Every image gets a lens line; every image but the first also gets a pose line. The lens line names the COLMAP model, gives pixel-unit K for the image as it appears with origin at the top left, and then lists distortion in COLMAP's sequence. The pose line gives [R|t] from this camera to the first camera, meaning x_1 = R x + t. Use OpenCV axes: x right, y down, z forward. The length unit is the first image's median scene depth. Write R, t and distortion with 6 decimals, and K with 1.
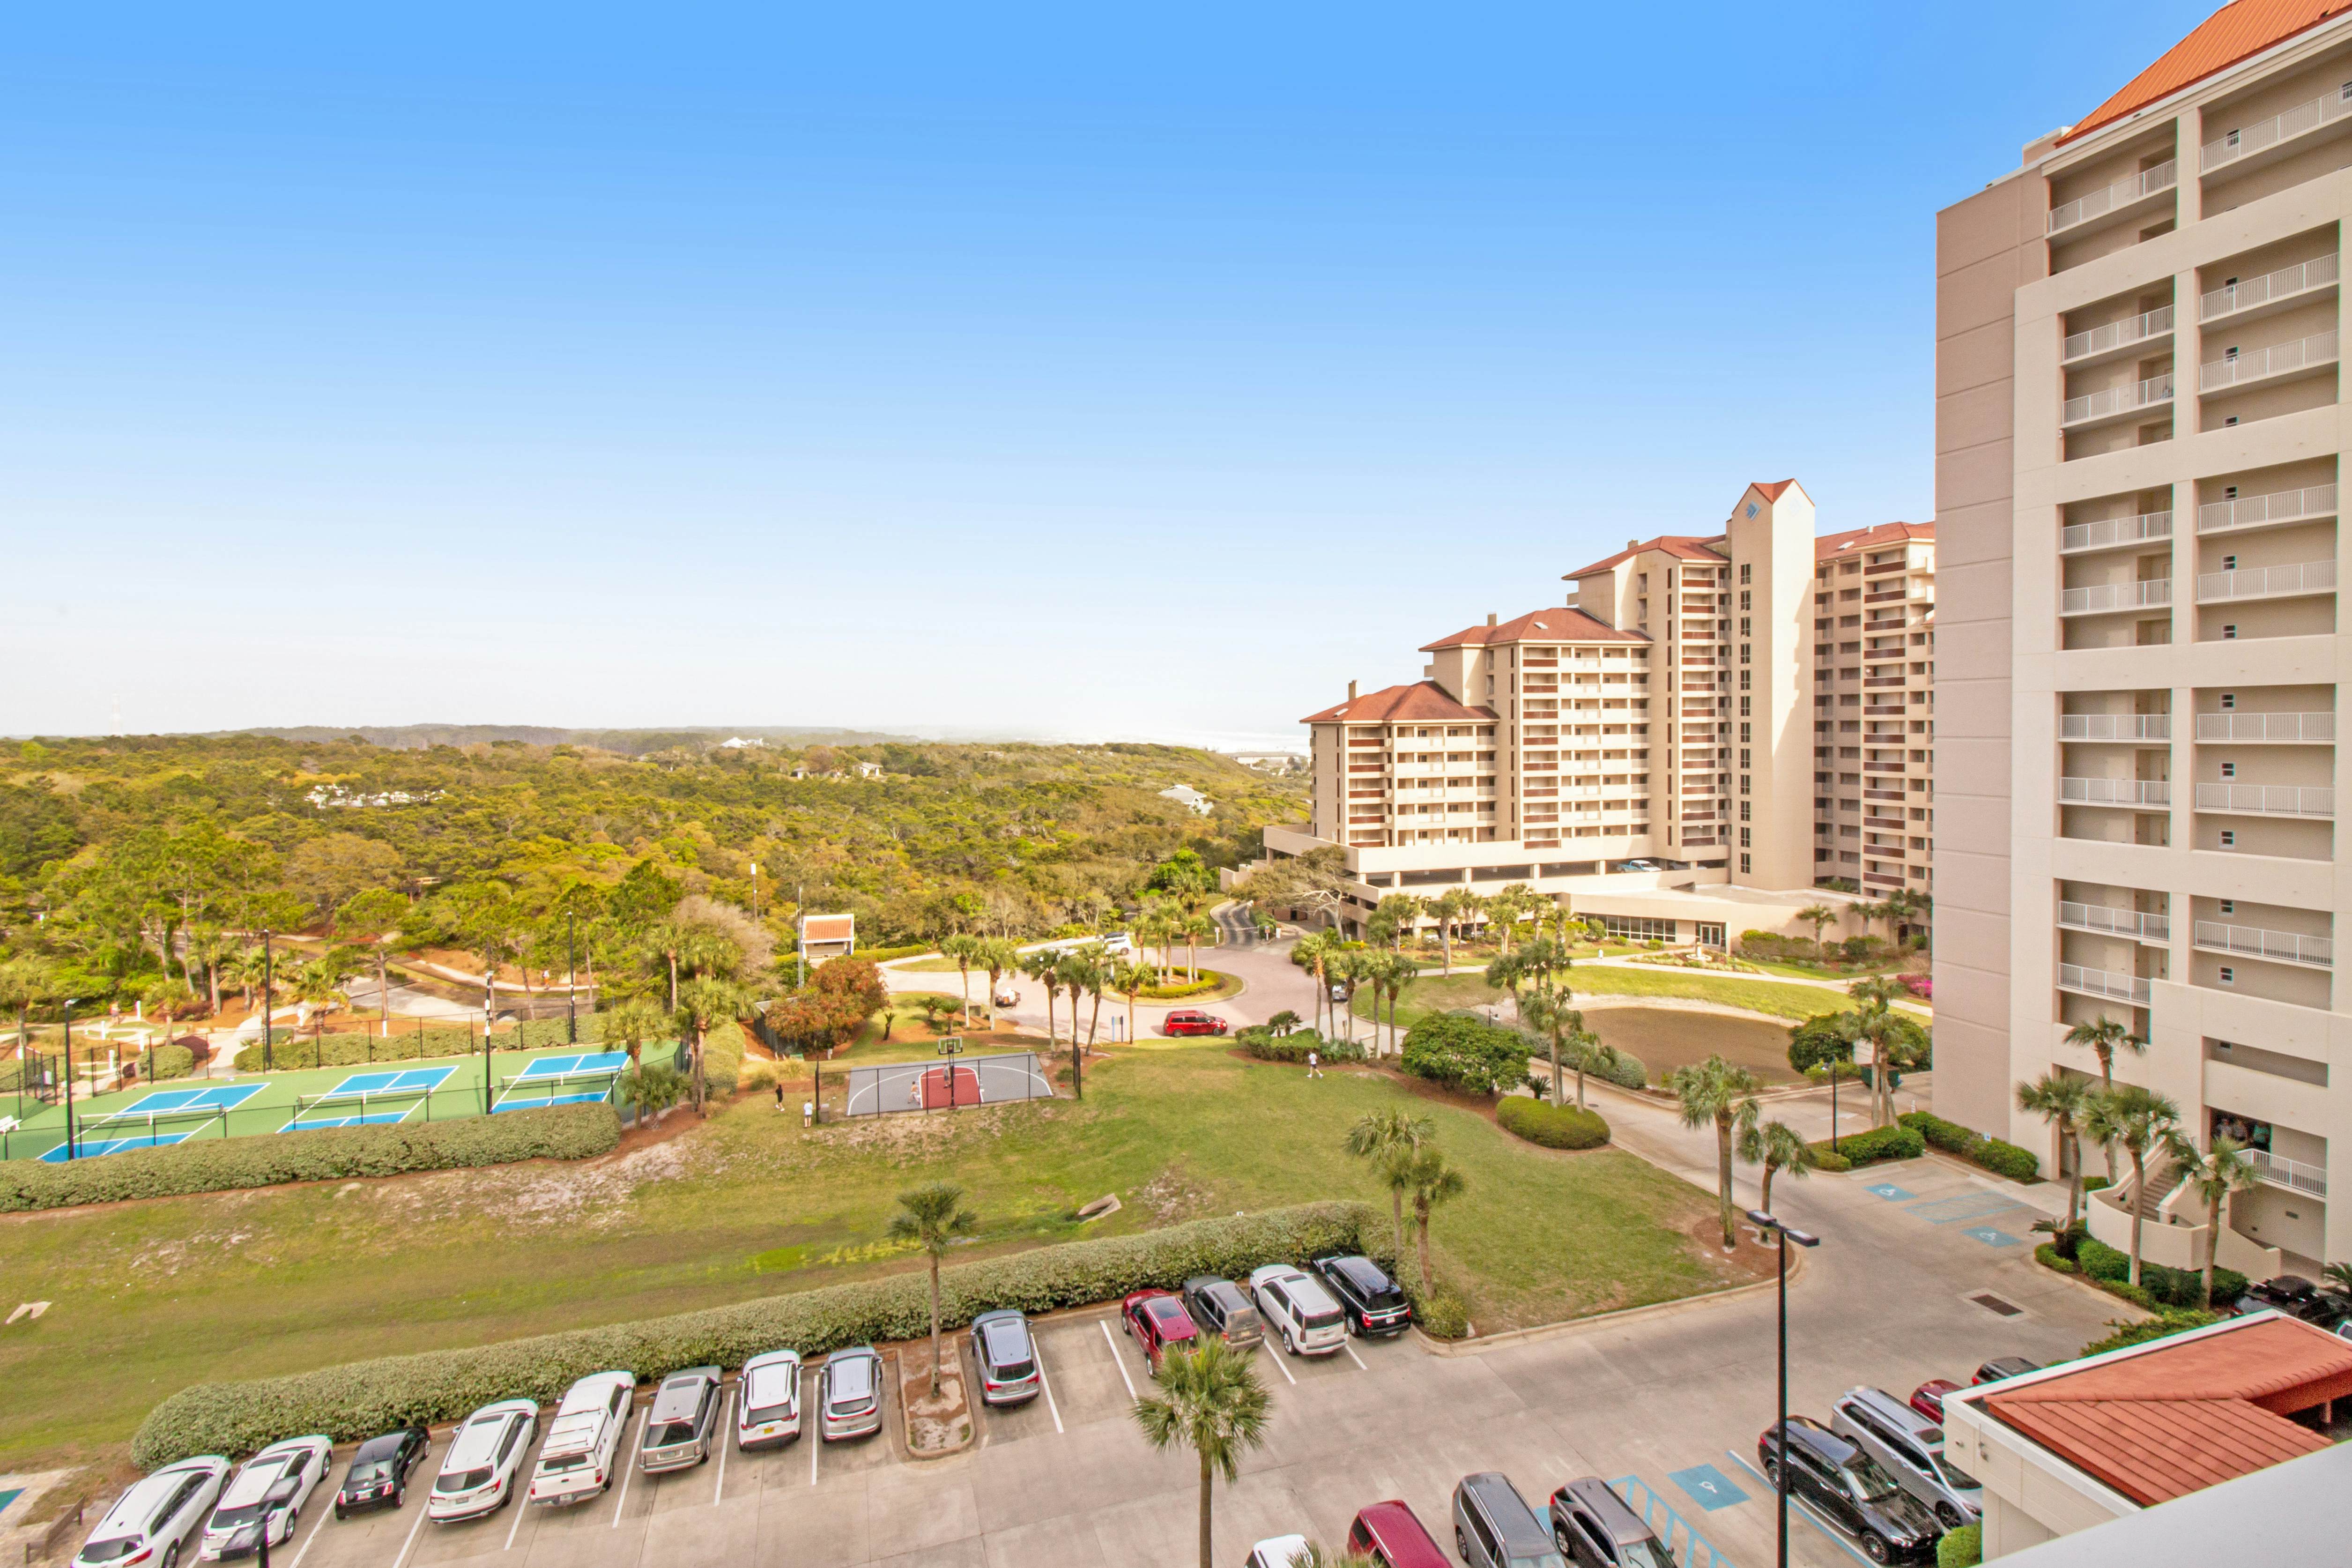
lens RADIAL K [[1077.2, 0, 1176.5], [0, 1077.2, 739.3], [0, 0, 1]] dist [0.022194, -0.011710]
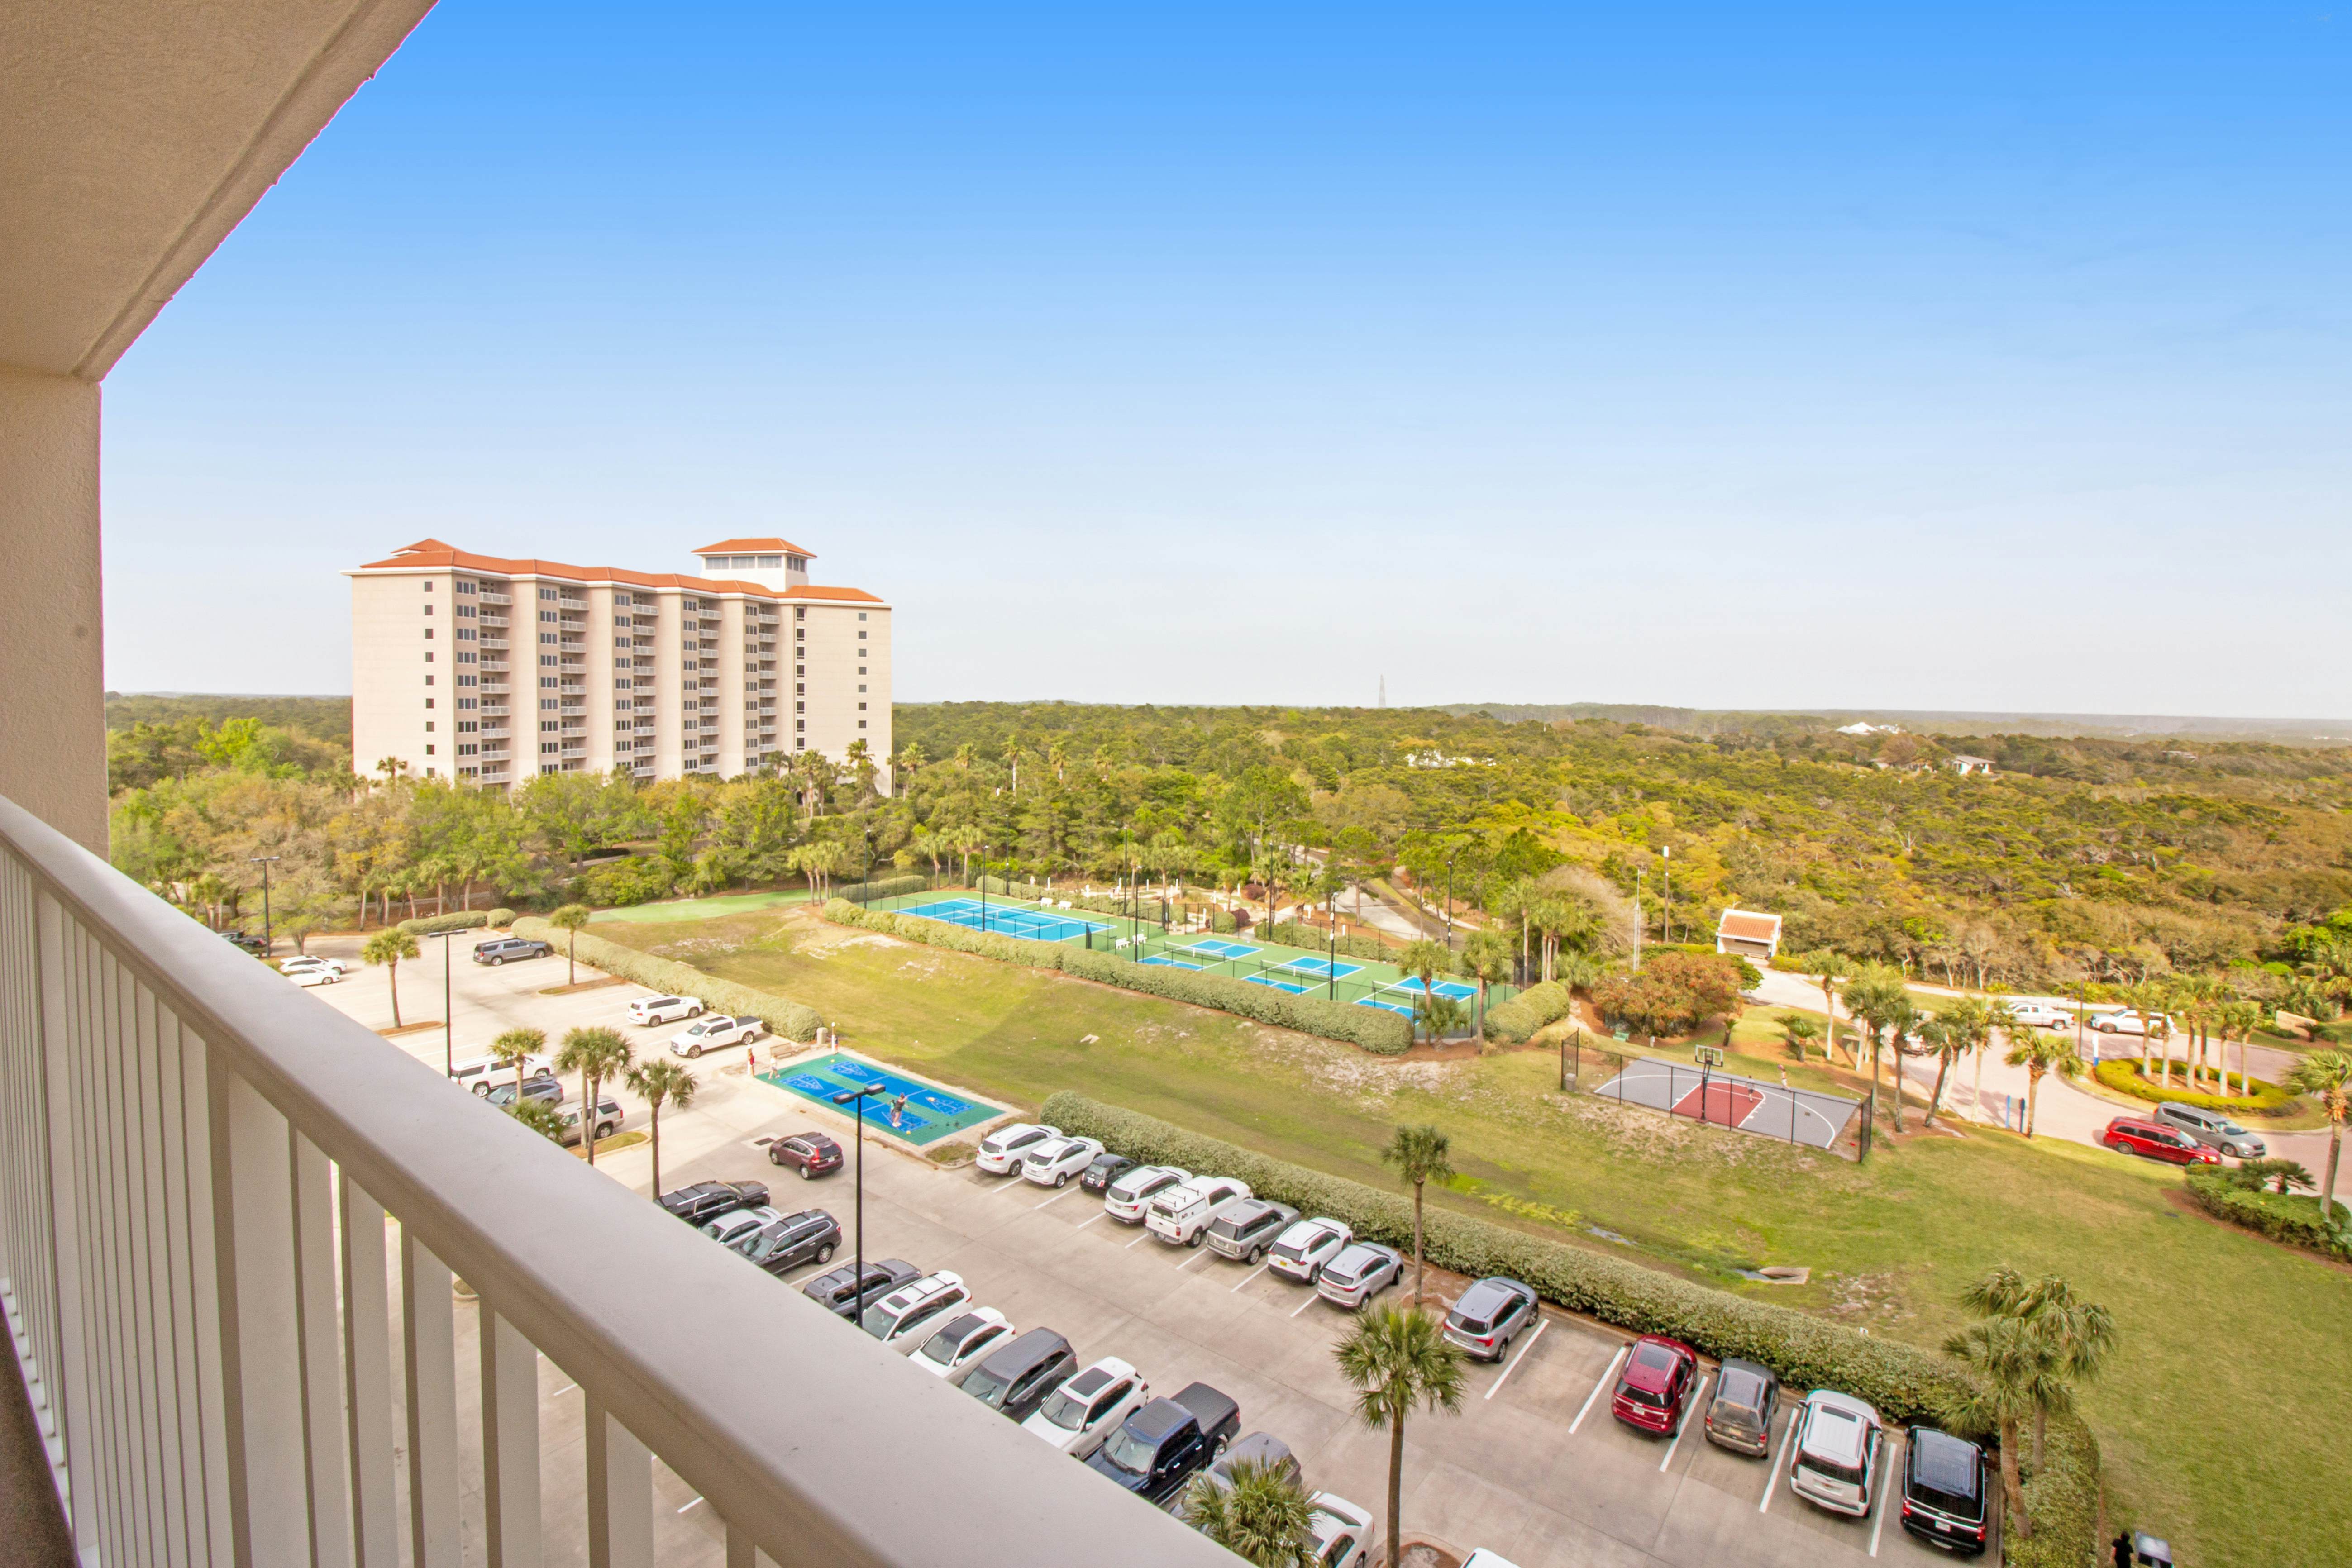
lens RADIAL K [[1098.4, 0, 1176.0], [0, 1098.4, 784.0], [0, 0, 1]] dist [0.023805, -0.028002]
pose [[0.562734, 0.075869, -0.823149, 0.304112], [-0.029131, 0.996981, 0.071977, -0.002143], [0.826124, -0.016525, 0.563245, 0.103189]]
